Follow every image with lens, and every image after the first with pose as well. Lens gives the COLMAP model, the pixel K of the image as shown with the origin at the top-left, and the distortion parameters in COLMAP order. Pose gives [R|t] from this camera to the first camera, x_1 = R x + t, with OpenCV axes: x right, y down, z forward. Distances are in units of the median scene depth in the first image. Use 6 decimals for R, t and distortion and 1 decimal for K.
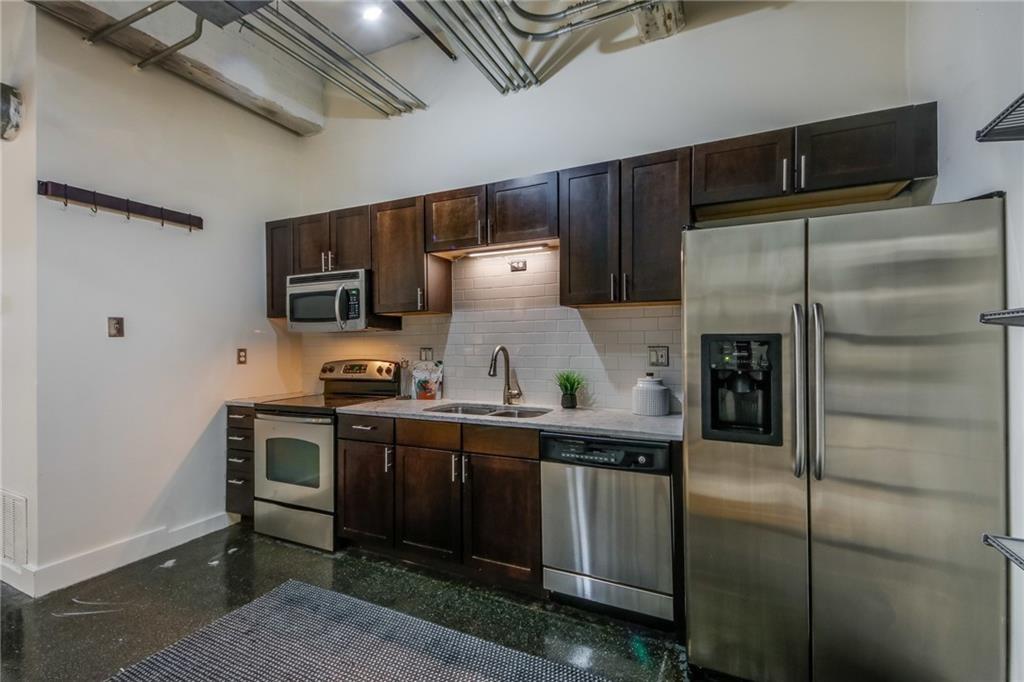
lens RADIAL K [[444.1, 0, 513.9], [0, 444.1, 343.8], [0, 0, 1]] dist [0.023257, 0.000014]
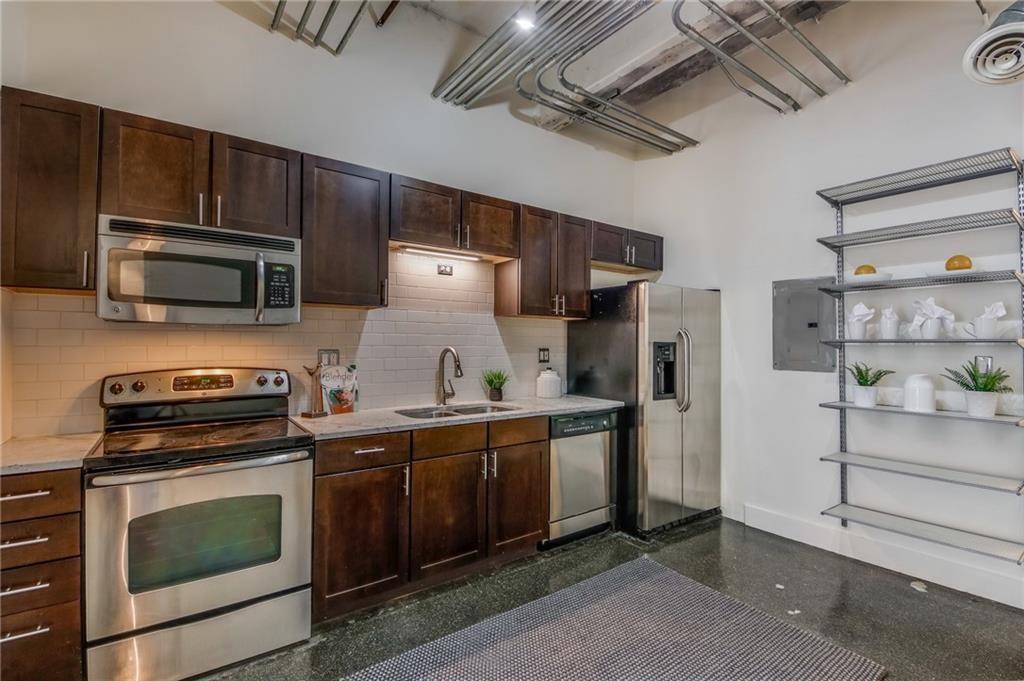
lens RADIAL K [[451.6, 0, 512.0], [0, 451.6, 340.5], [0, 0, 1]] dist [0.003335, -0.016542]
pose [[0.485471, 0.017697, 0.874074, -0.862359], [-0.007781, 0.999843, -0.015921, 0.004172], [-0.874218, 0.000928, 0.485532, 0.371139]]
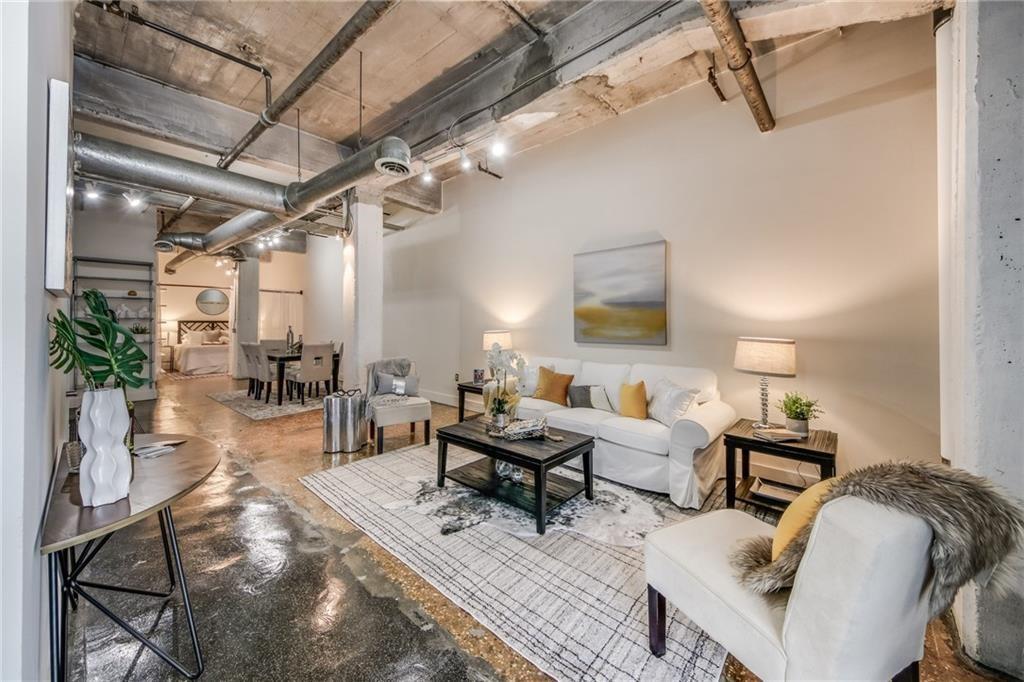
lens RADIAL K [[382.3, 0, 529.5], [0, 382.3, 319.9], [0, 0, 1]] dist [0.000440, 0.000024]
pose [[-0.968822, 0.005732, 0.247691, -2.522479], [0.004966, 0.999981, -0.003715, 0.013898], [-0.247707, -0.002369, -0.968832, 1.629691]]
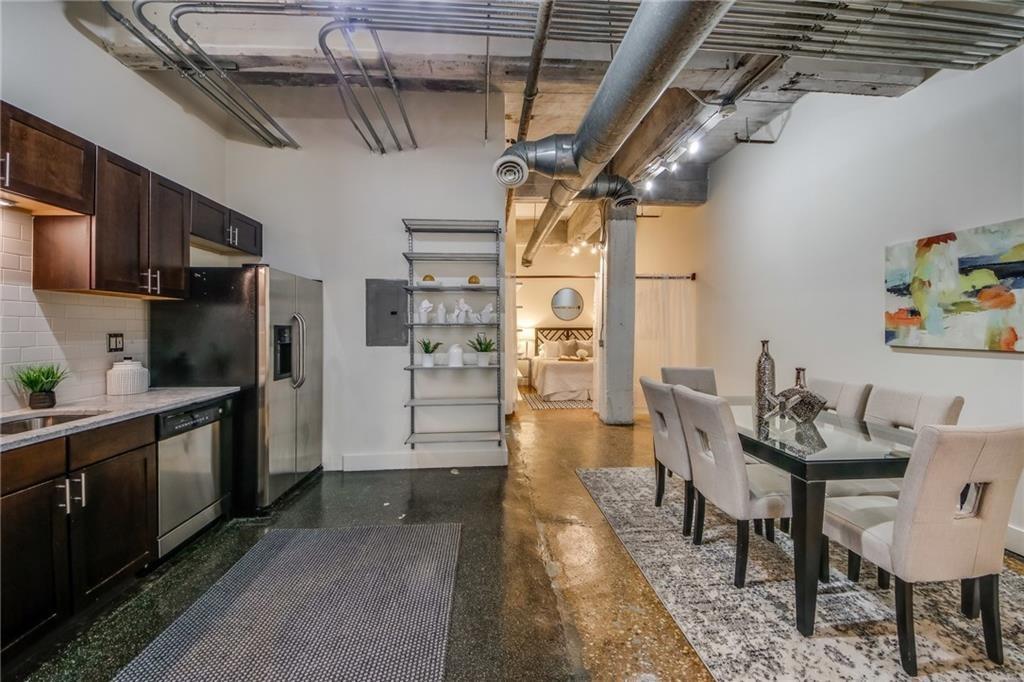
lens RADIAL K [[379.8, 0, 515.5], [0, 379.8, 332.9], [0, 0, 1]] dist [0.000192, -0.012560]
pose [[-0.498440, -0.002920, 0.866919, -0.881482], [0.007950, 0.999937, 0.007939, 0.004124], [-0.866888, 0.010849, -0.498386, 0.549921]]
